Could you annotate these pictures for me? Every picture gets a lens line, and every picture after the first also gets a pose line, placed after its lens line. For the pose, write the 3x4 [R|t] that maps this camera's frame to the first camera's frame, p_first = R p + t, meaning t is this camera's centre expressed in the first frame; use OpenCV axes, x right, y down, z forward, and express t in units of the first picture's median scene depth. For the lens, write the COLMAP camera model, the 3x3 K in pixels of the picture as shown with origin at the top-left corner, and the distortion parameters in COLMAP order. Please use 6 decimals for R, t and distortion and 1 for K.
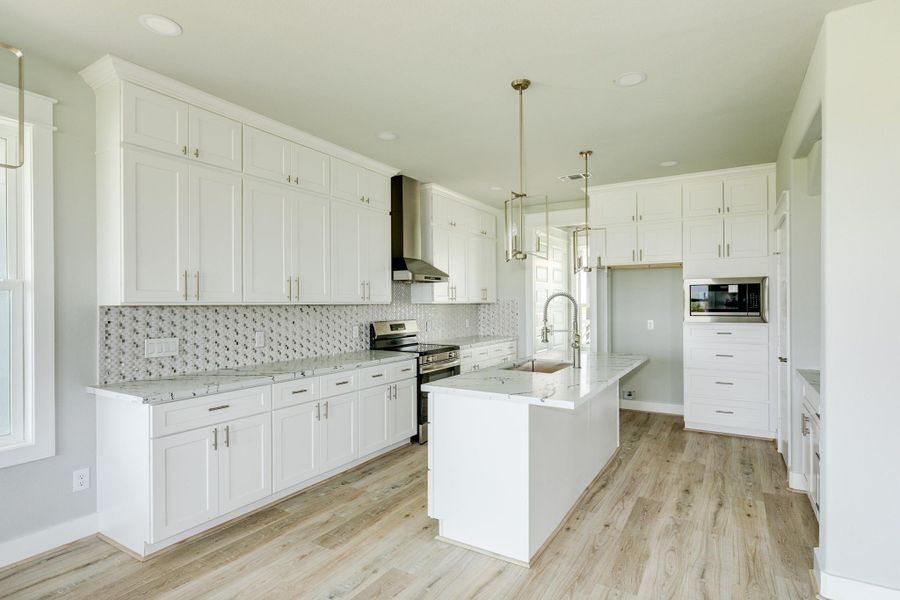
lens RADIAL K [[454.8, 0, 450.0], [0, 454.8, 303.6], [0, 0, 1]] dist [-0.002548, -0.000516]
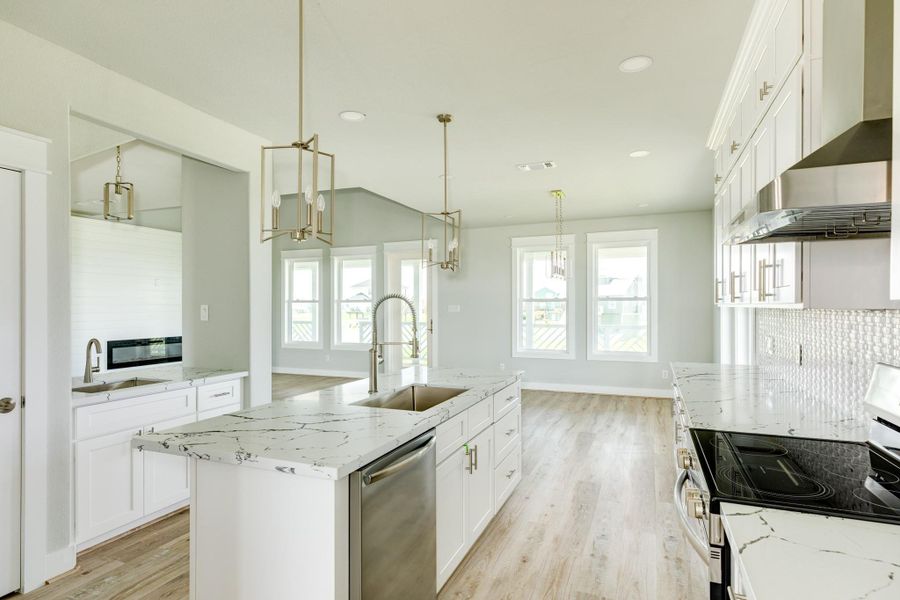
lens RADIAL K [[487.2, 0, 447.6], [0, 487.2, 304.9], [0, 0, 1]] dist [0.006521, 0.000398]
pose [[-0.988813, 0.006167, -0.149032, 0.323185], [0.006647, 0.999974, -0.002725, -0.004505], [0.149011, -0.003686, -0.988829, 2.137976]]
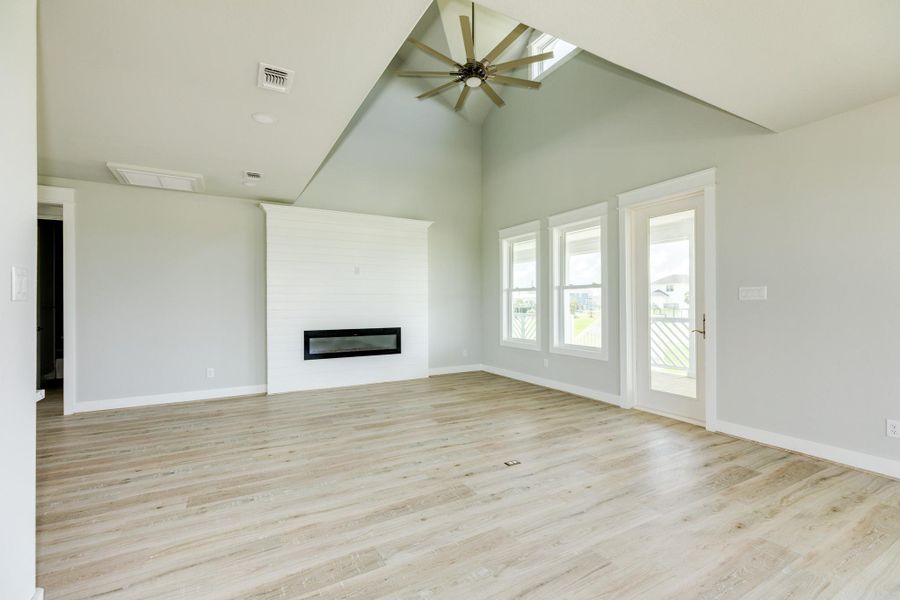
lens RADIAL K [[404.3, 0, 446.9], [0, 404.3, 303.9], [0, 0, 1]] dist [0.002082, 0.000357]
pose [[-0.869081, 0.008216, 0.494602, 0.052424], [0.008400, 0.999963, -0.001850, 0.036764], [-0.494599, 0.002547, -0.869118, 0.808430]]
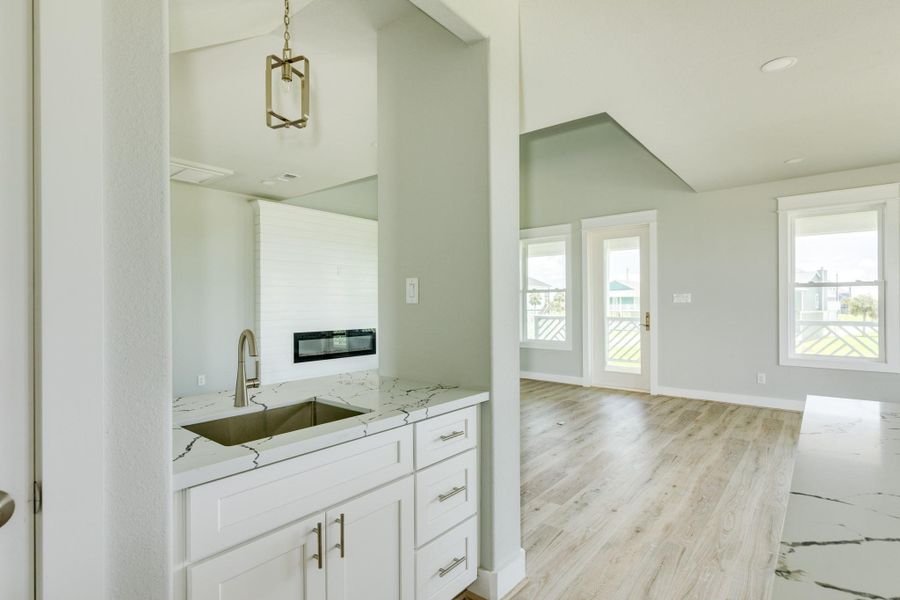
lens RADIAL K [[454.8, 0, 450.0], [0, 454.8, 303.6], [0, 0, 1]] dist [-0.002548, -0.000516]
pose [[-0.989540, 0.008682, 0.143999, 0.607099], [0.008247, 0.999959, -0.003614, 0.033963], [-0.144024, -0.002388, -0.989571, 1.472447]]
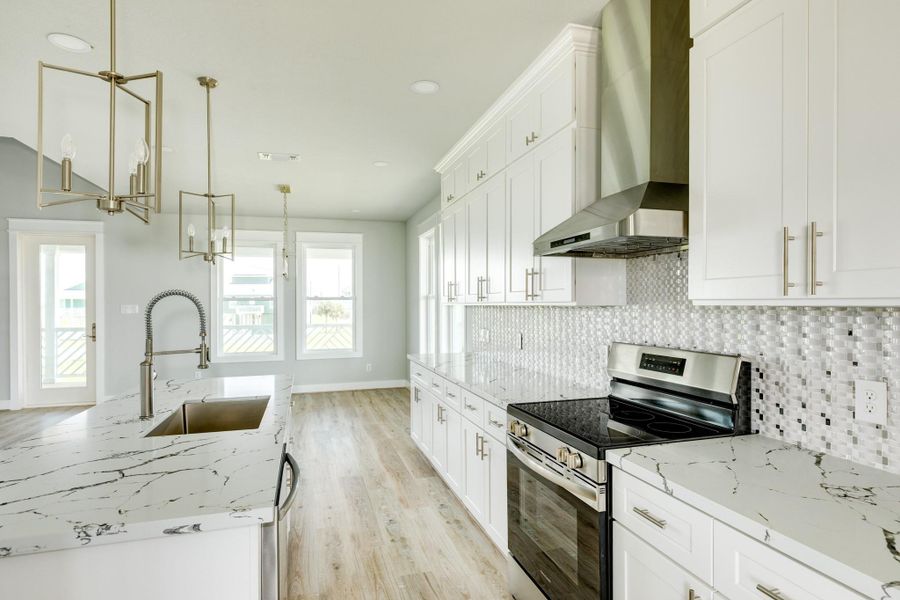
lens RADIAL K [[487.2, 0, 447.6], [0, 487.2, 304.9], [0, 0, 1]] dist [0.006521, 0.000398]
pose [[-0.674475, 0.008845, -0.738245, 0.564431], [0.009164, 0.999951, 0.003608, -0.005156], [0.738241, -0.004332, -0.674523, 2.001060]]
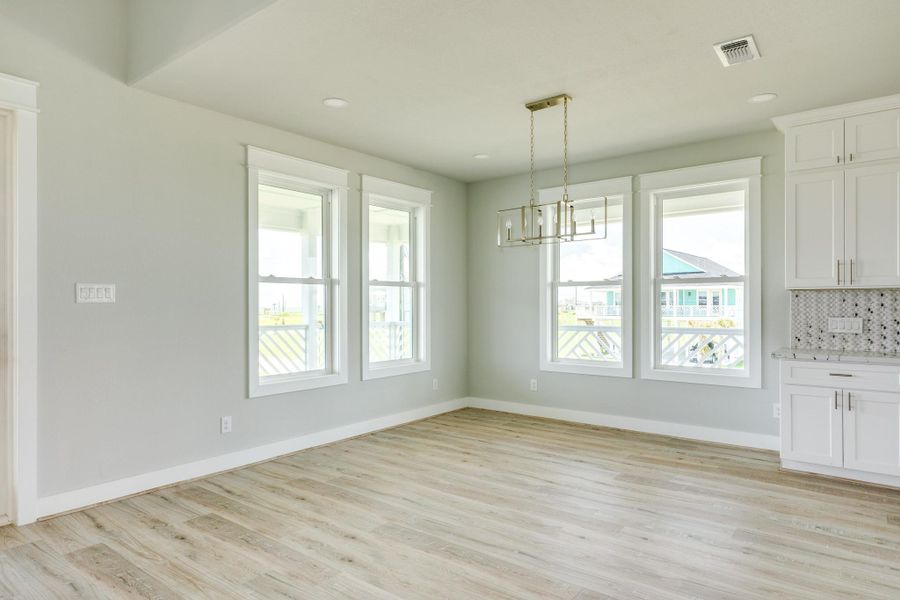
lens RADIAL K [[538.8, 0, 450.0], [0, 538.8, 300.0], [0, 0, 1]] dist [0.003142, 0.002023]
pose [[-0.115557, -0.006165, -0.993282, 0.931343], [0.005104, 0.999964, -0.006800, 0.037271], [0.993288, -0.005855, -0.115521, 0.146655]]
